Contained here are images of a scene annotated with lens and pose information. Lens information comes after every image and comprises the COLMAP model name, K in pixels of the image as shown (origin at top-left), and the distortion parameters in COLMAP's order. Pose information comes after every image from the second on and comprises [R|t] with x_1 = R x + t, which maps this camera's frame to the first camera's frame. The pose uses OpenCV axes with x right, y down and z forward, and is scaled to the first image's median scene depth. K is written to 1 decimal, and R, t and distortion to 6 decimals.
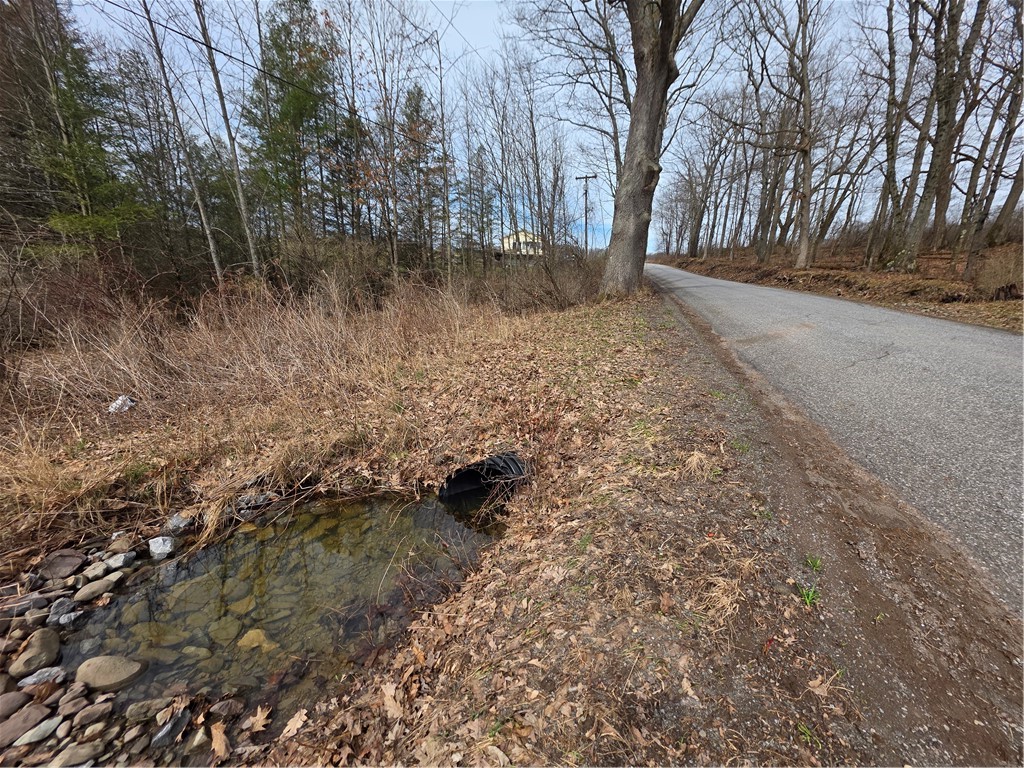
lens RADIAL K [[406.2, 0, 512.0], [0, 406.2, 384.0], [0, 0, 1]] dist [-0.001331, -0.000160]
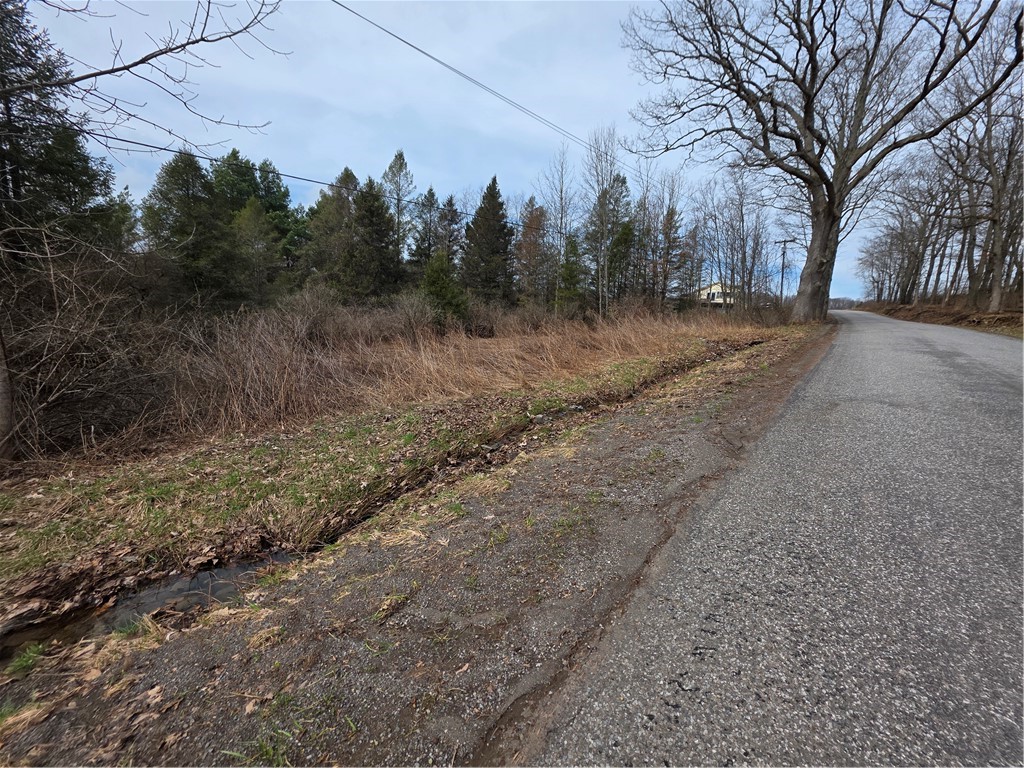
lens RADIAL K [[406.2, 0, 512.0], [0, 406.2, 384.0], [0, 0, 1]] dist [-0.001331, -0.000160]
pose [[0.920231, 0.073004, -0.384506, -0.099365], [-0.114688, 0.989621, -0.086587, 0.165215], [0.374194, 0.123778, 0.919053, -0.524332]]
